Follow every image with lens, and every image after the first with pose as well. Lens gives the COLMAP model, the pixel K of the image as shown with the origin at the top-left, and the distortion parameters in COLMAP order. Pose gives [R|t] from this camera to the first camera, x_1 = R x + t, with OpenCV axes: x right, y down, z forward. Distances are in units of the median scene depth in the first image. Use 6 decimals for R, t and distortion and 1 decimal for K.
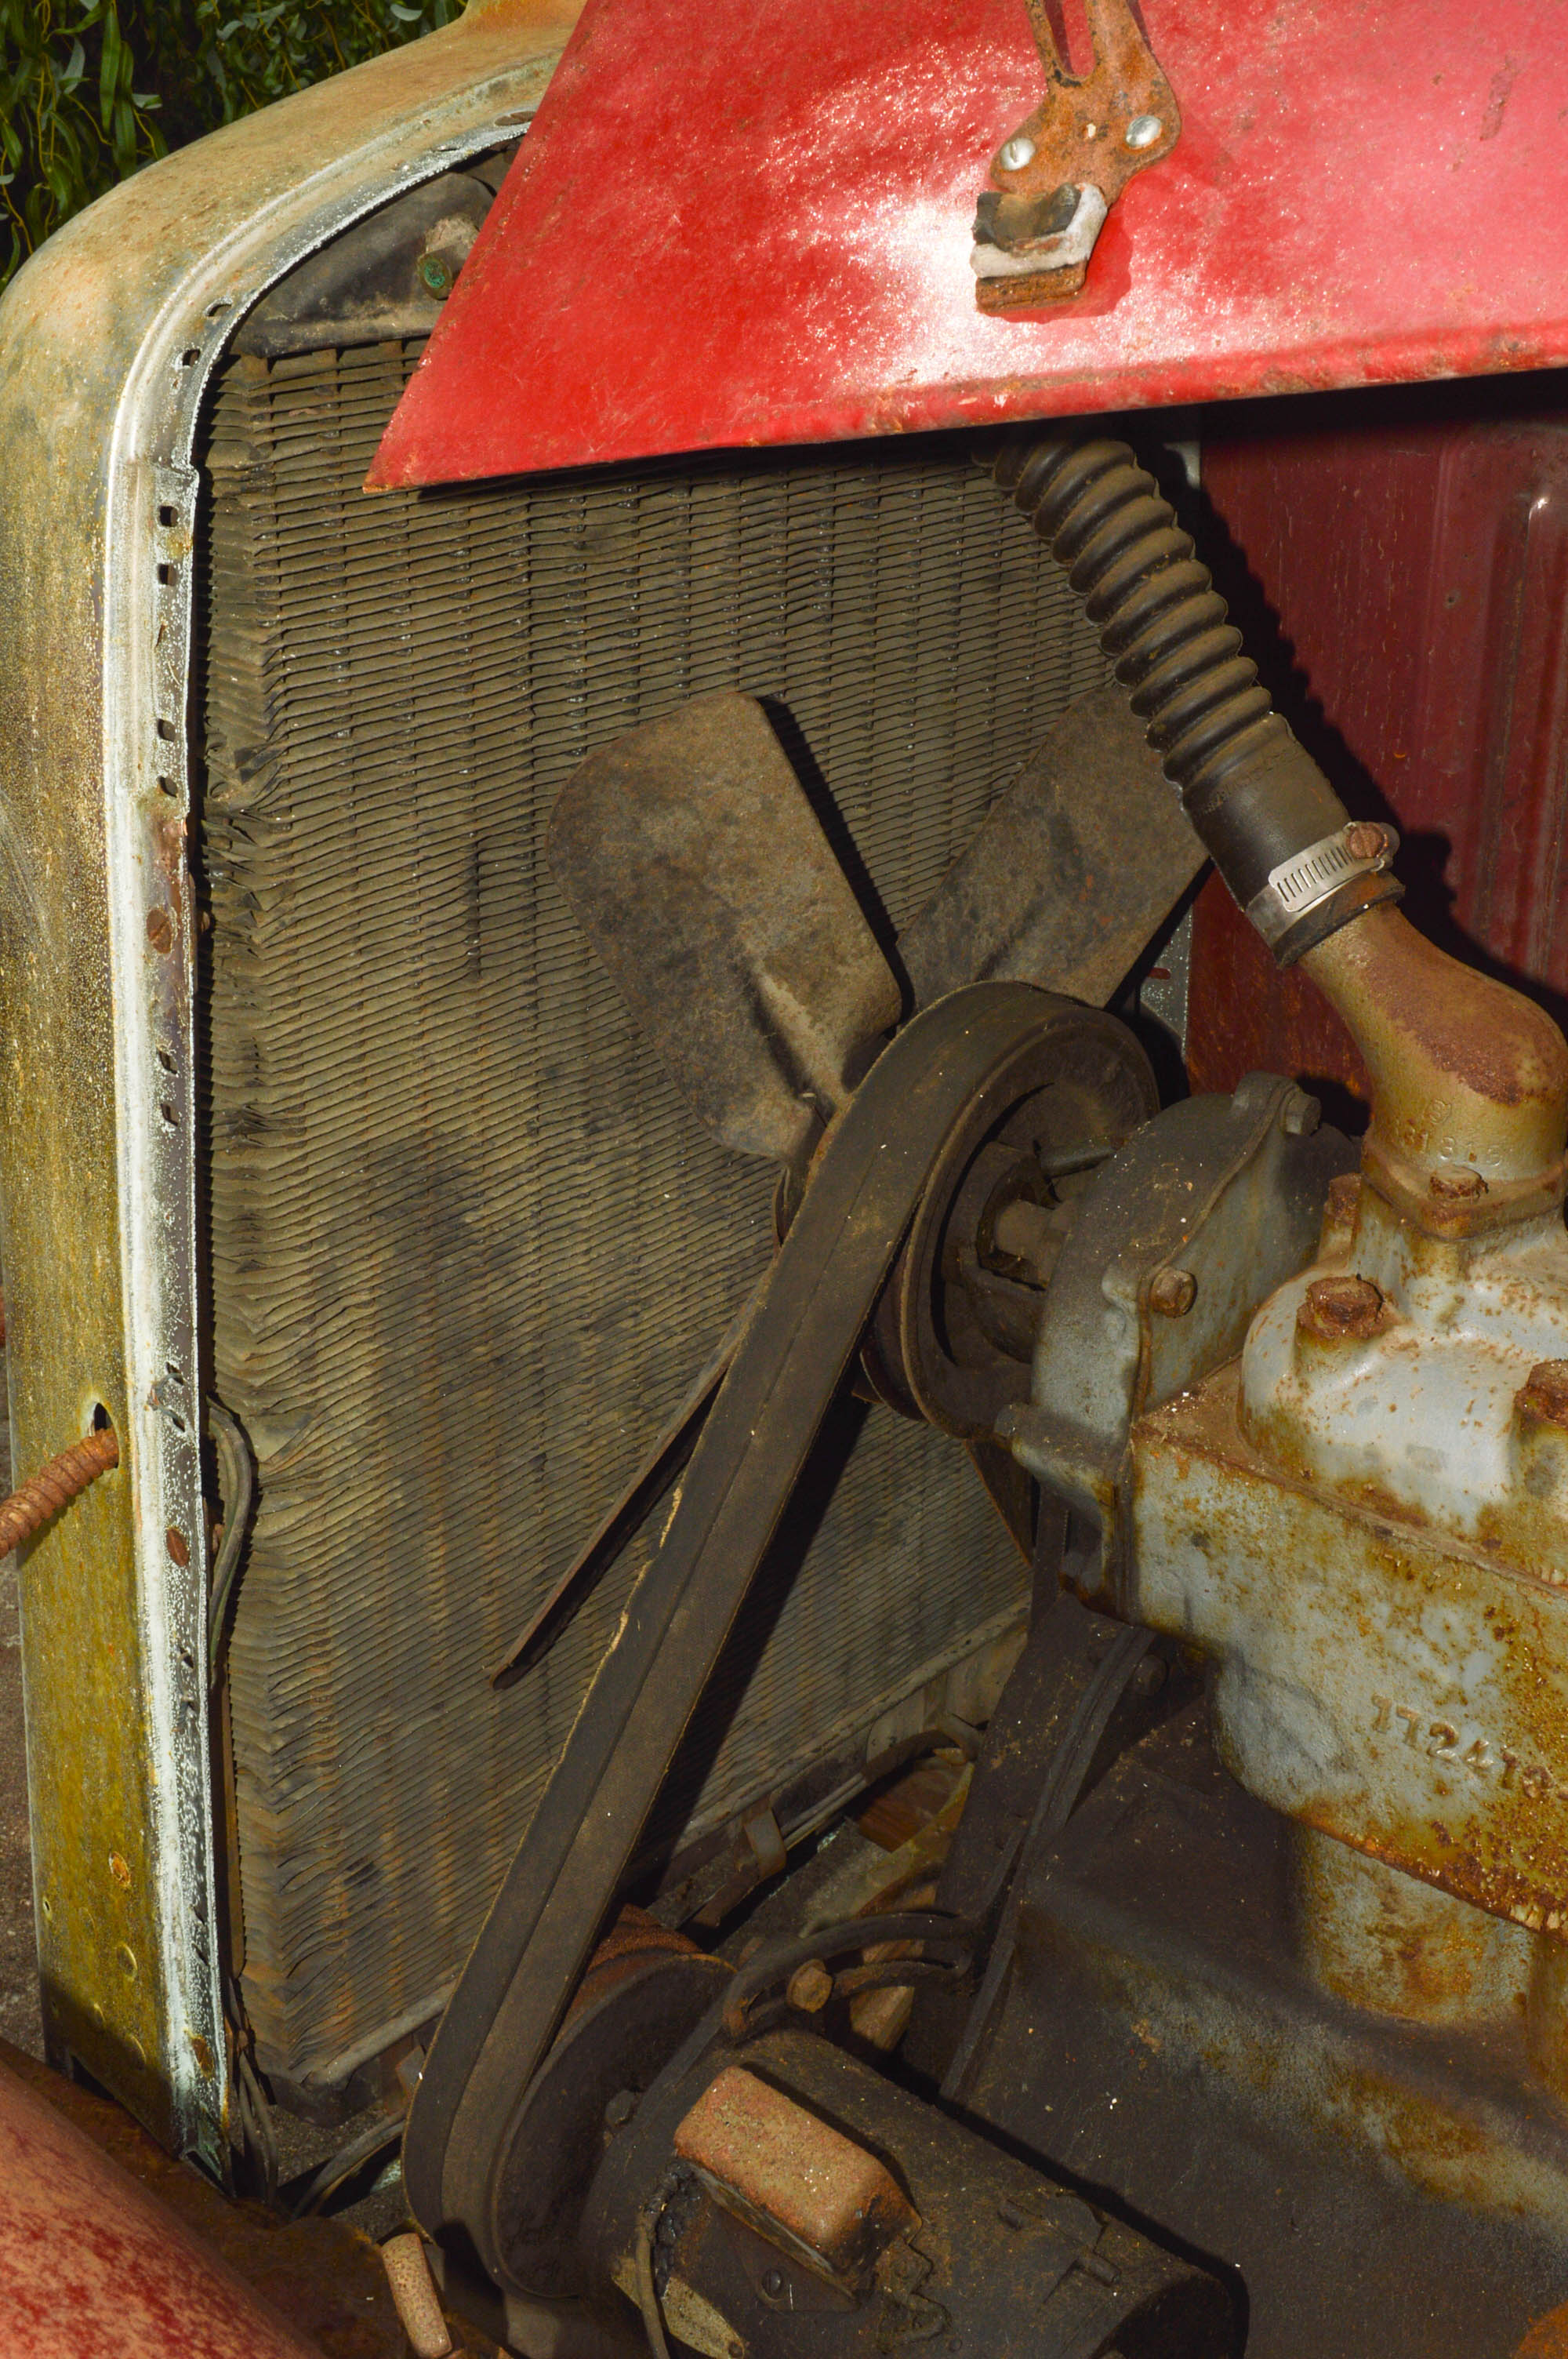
lens RADIAL K [[2984.7, 0, 777.8], [0, 2984.7, 1186.4], [0, 0, 1]] dist [-0.046530, 0.000000]
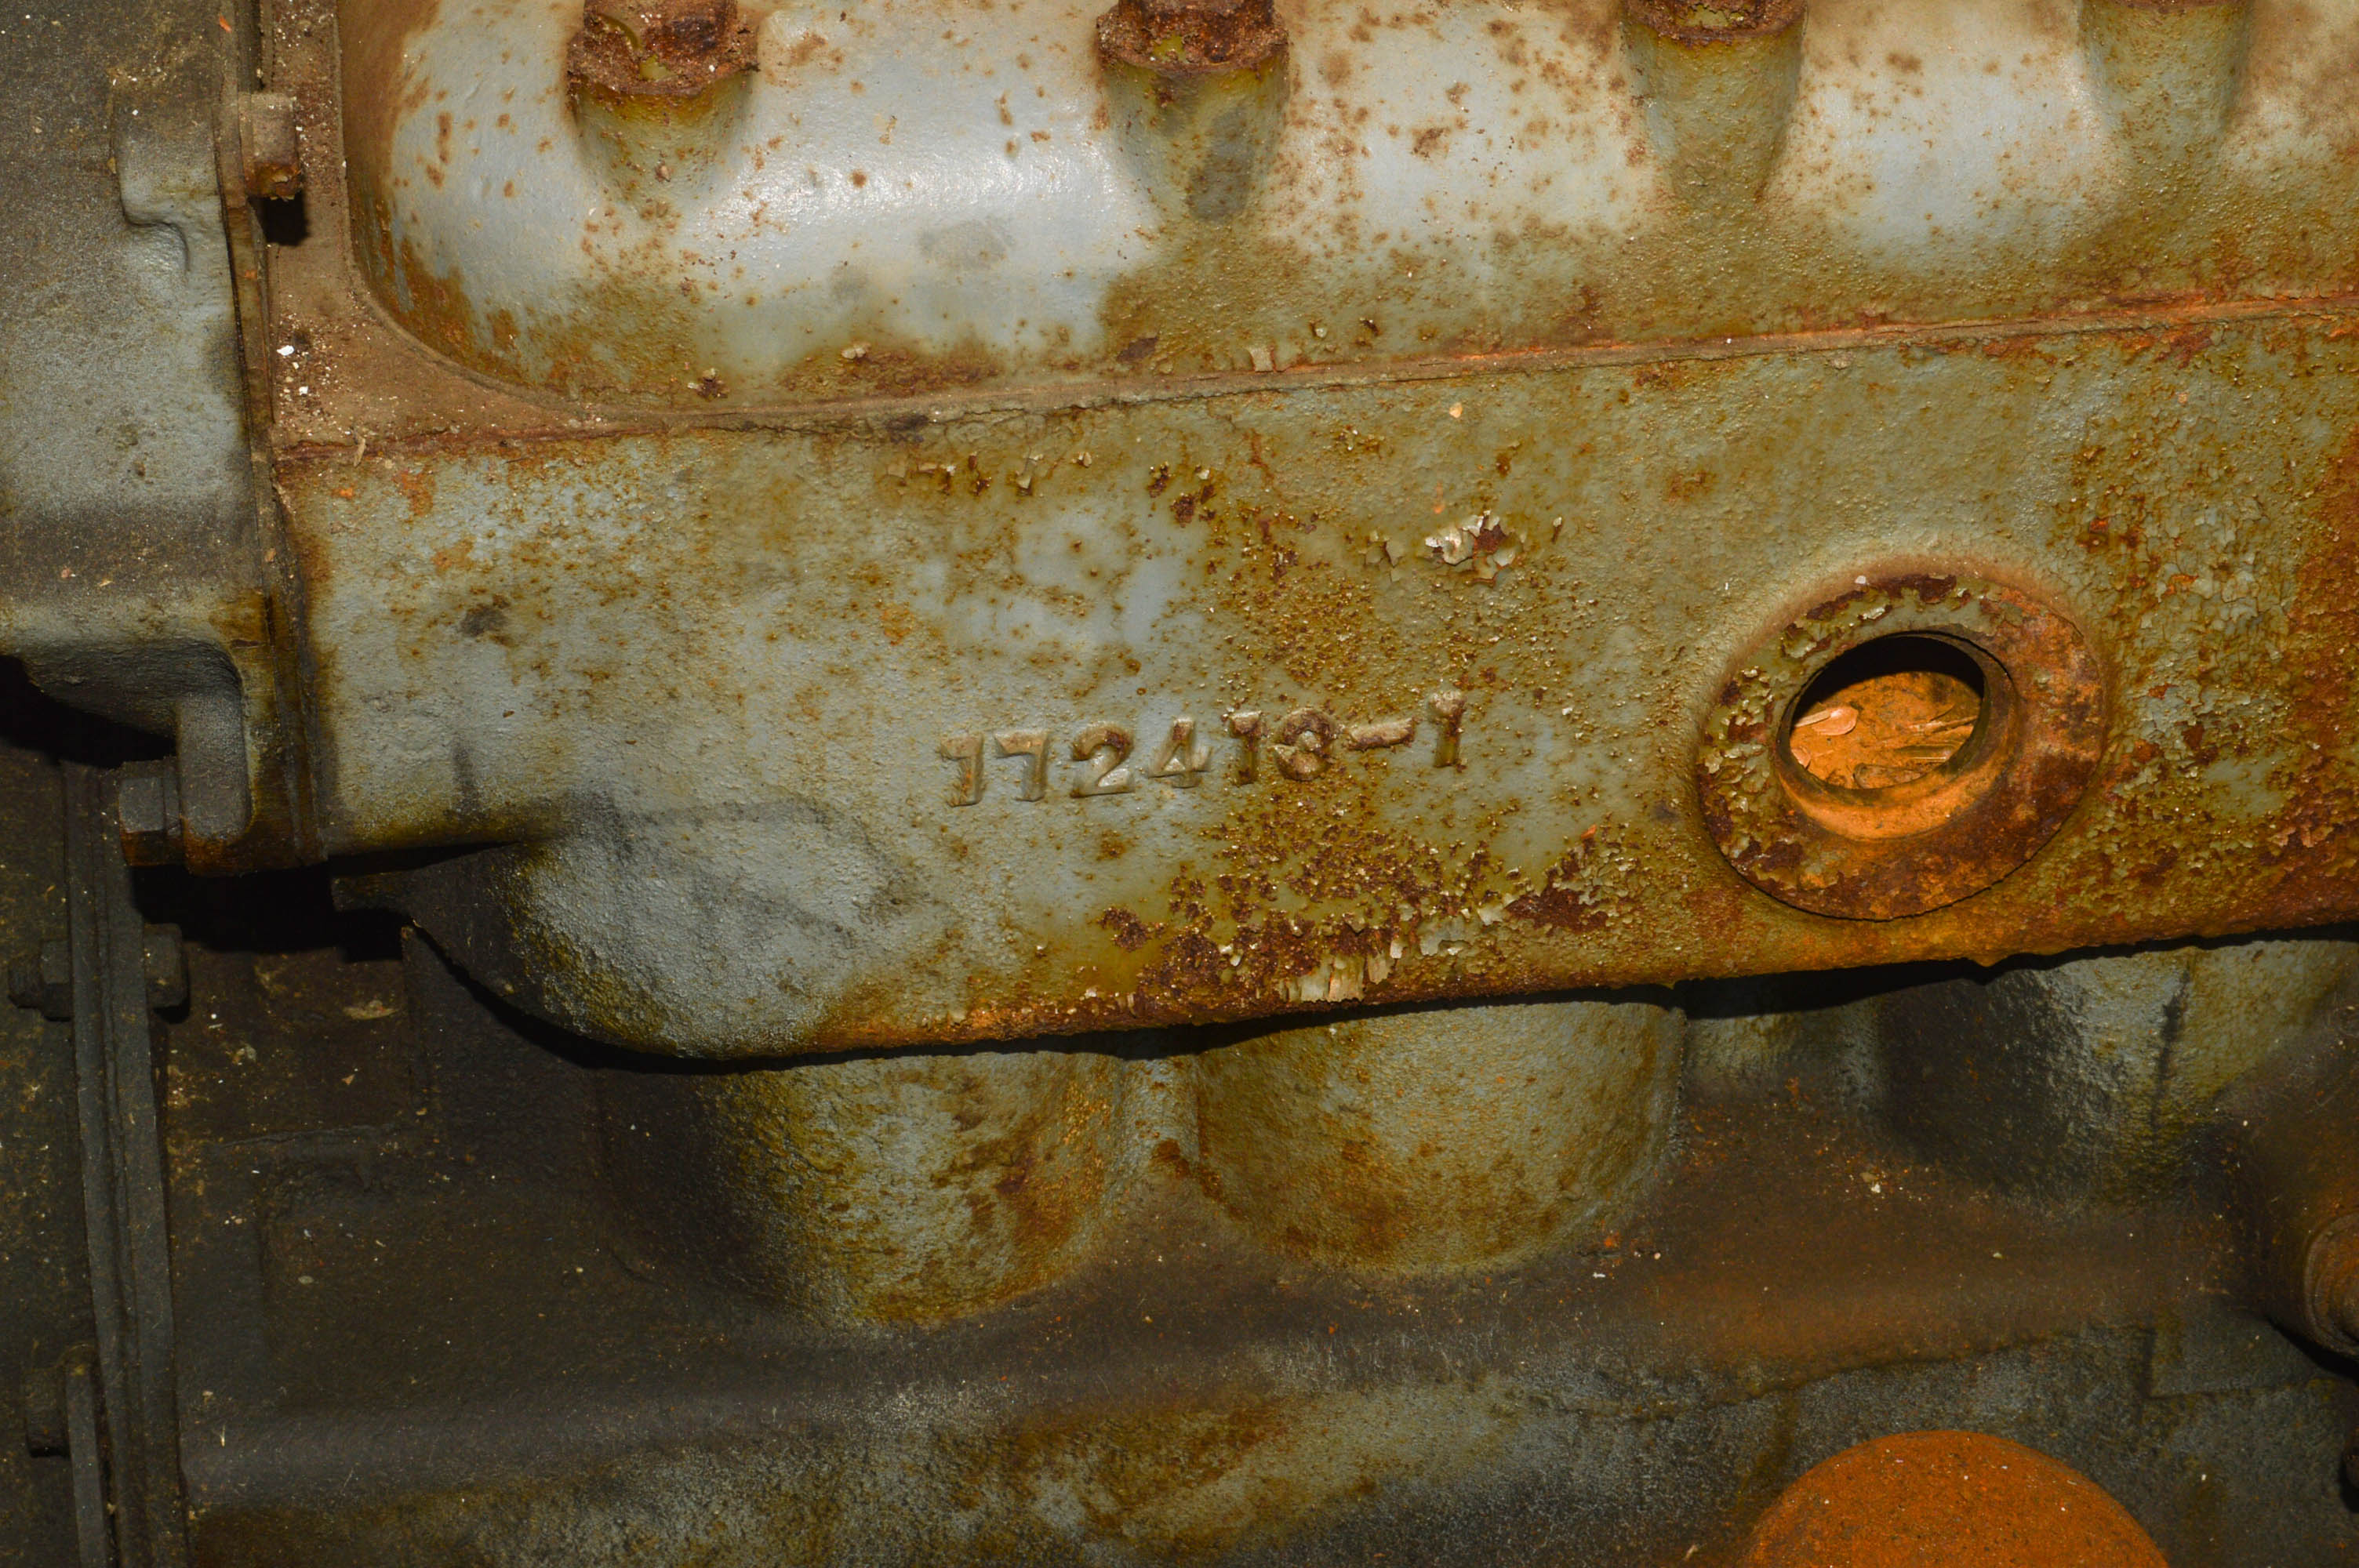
lens RADIAL K [[5409.0, 0, 1179.2], [0, 5409.0, 795.7], [0, 0, 1]] dist [0.038135, 0.000000]
pose [[0.662443, -0.451479, 0.597775, -0.315270], [0.318849, 0.892019, 0.320370, -0.096624], [-0.677867, -0.021627, 0.734866, 0.312773]]
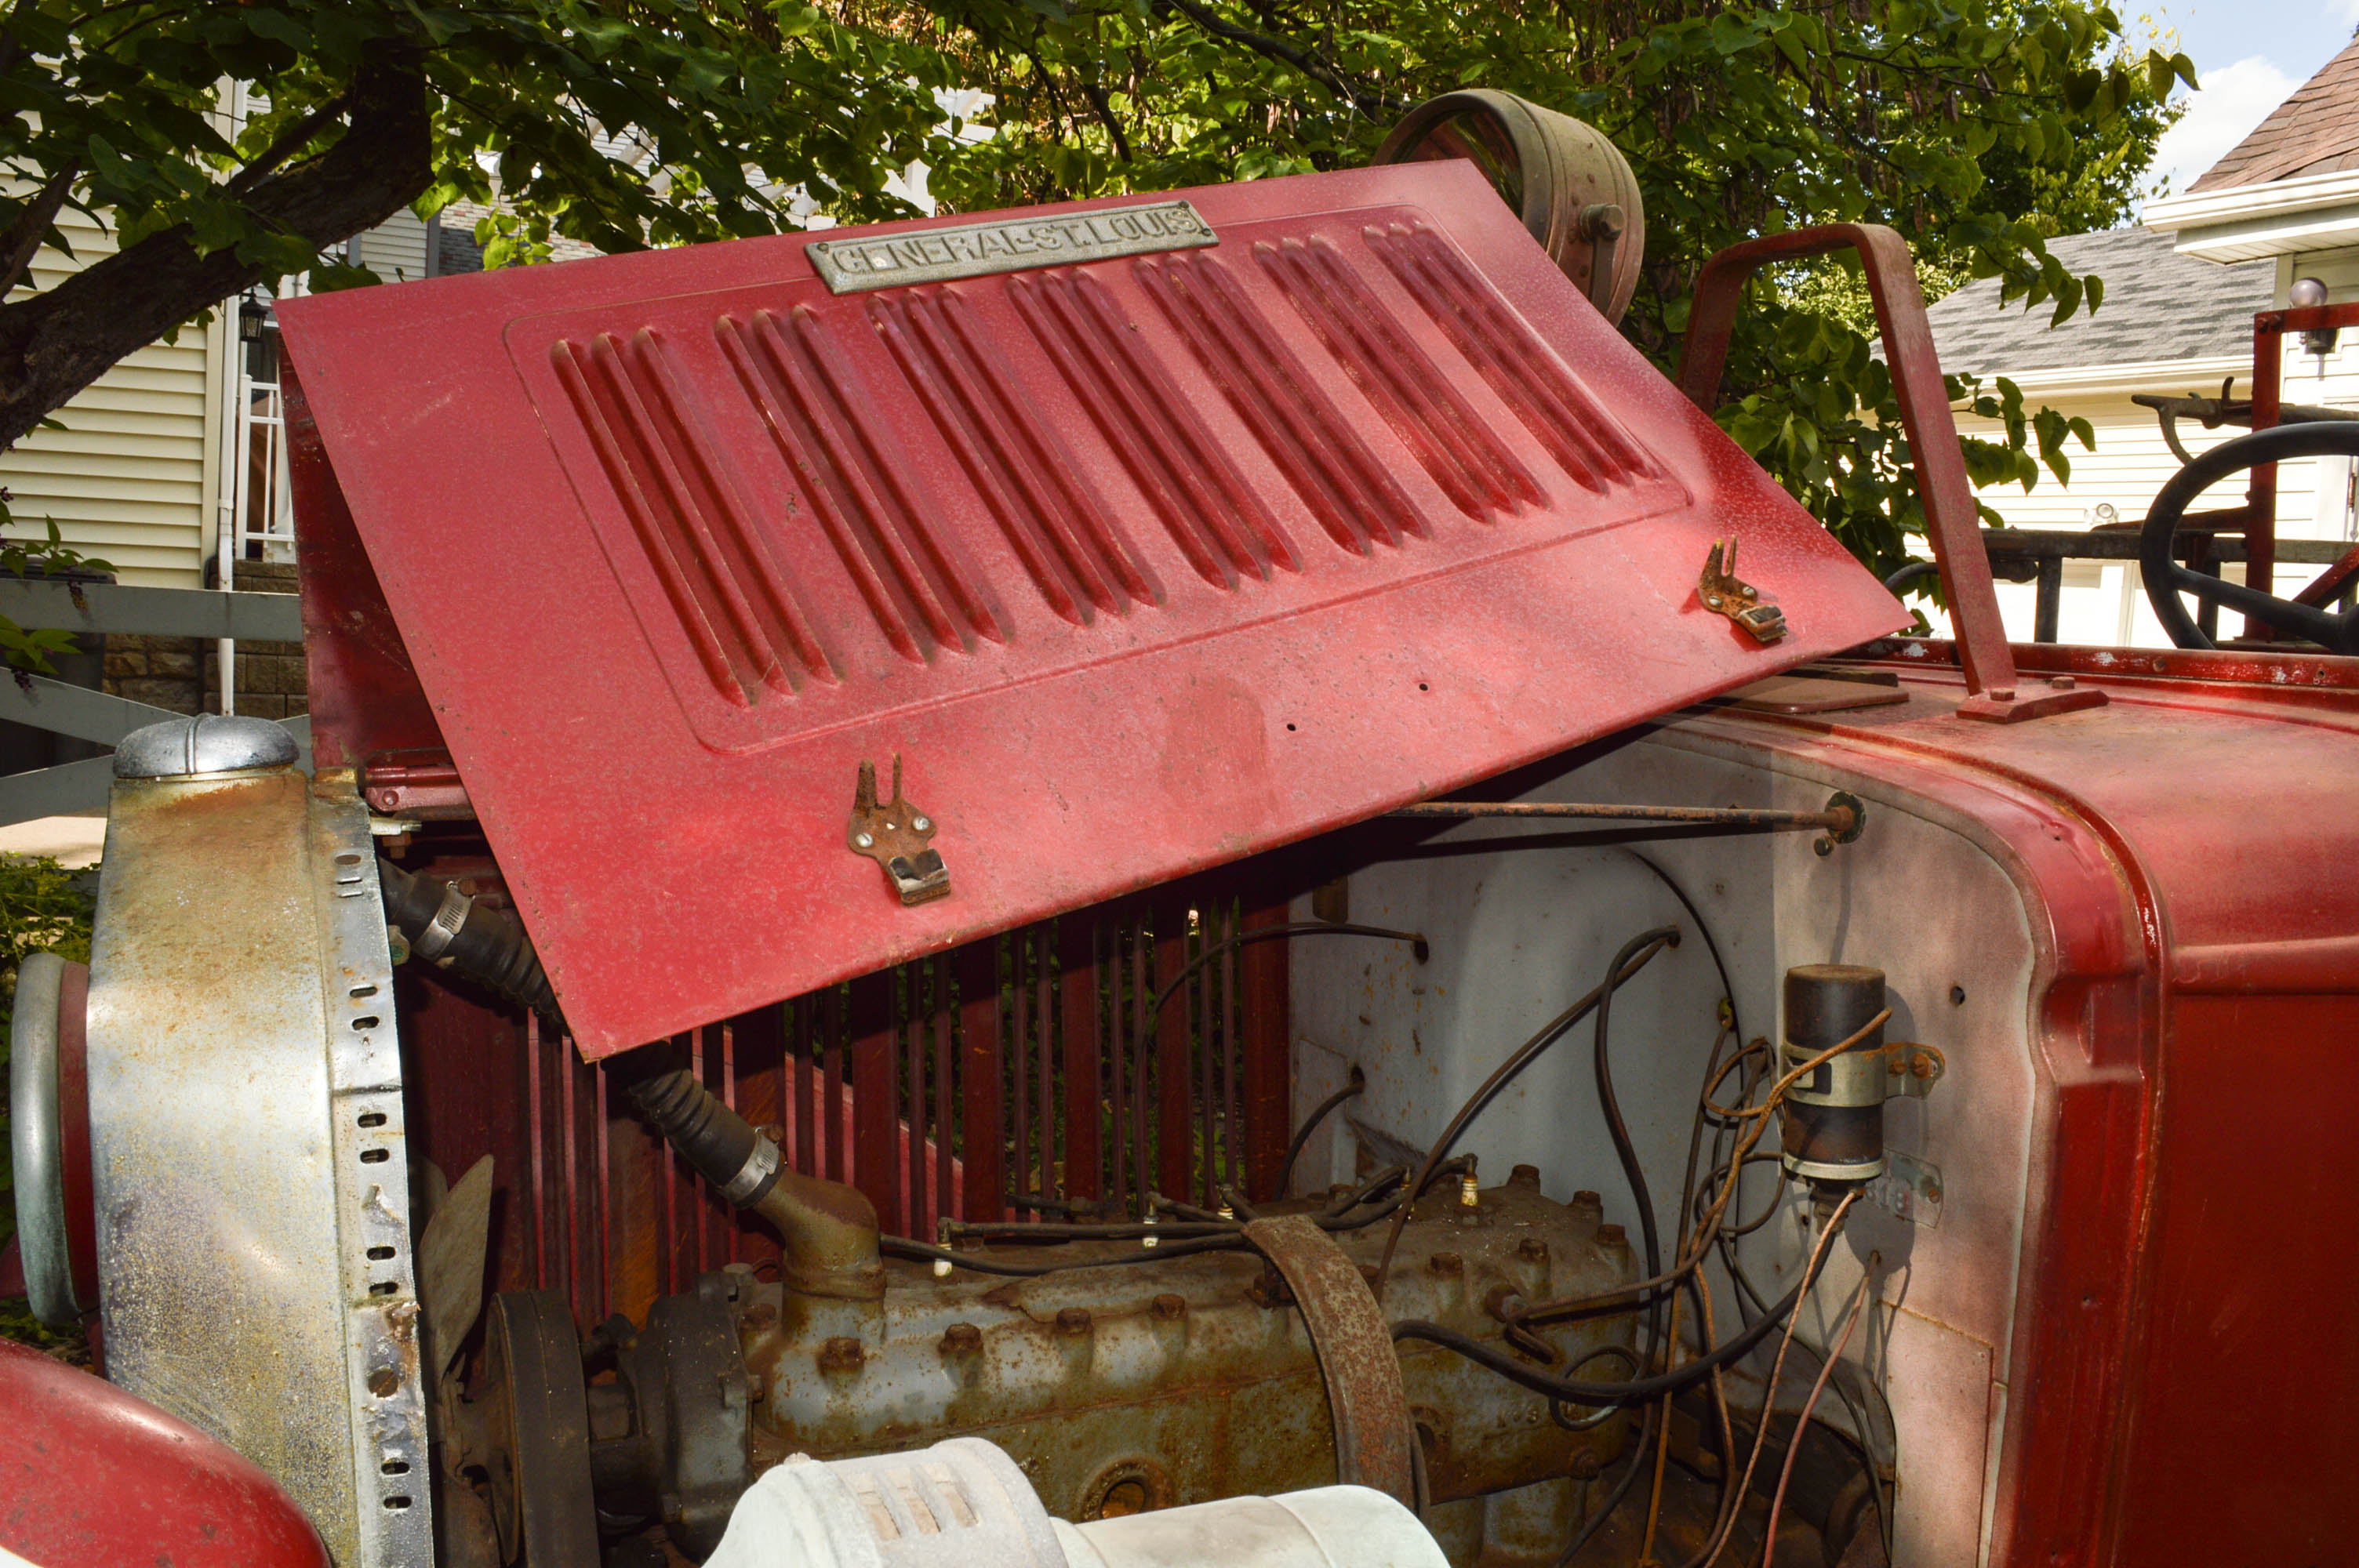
lens RADIAL K [[1881.0, 0, 1169.8], [0, 1881.0, 774.6], [0, 0, 1]] dist [-0.081823, 0.001001]
pose [[0.410637, -0.096005, 0.906731, -0.819418], [0.360836, 0.930368, -0.064907, -0.160383], [-0.837362, 0.353834, 0.416685, 0.144243]]
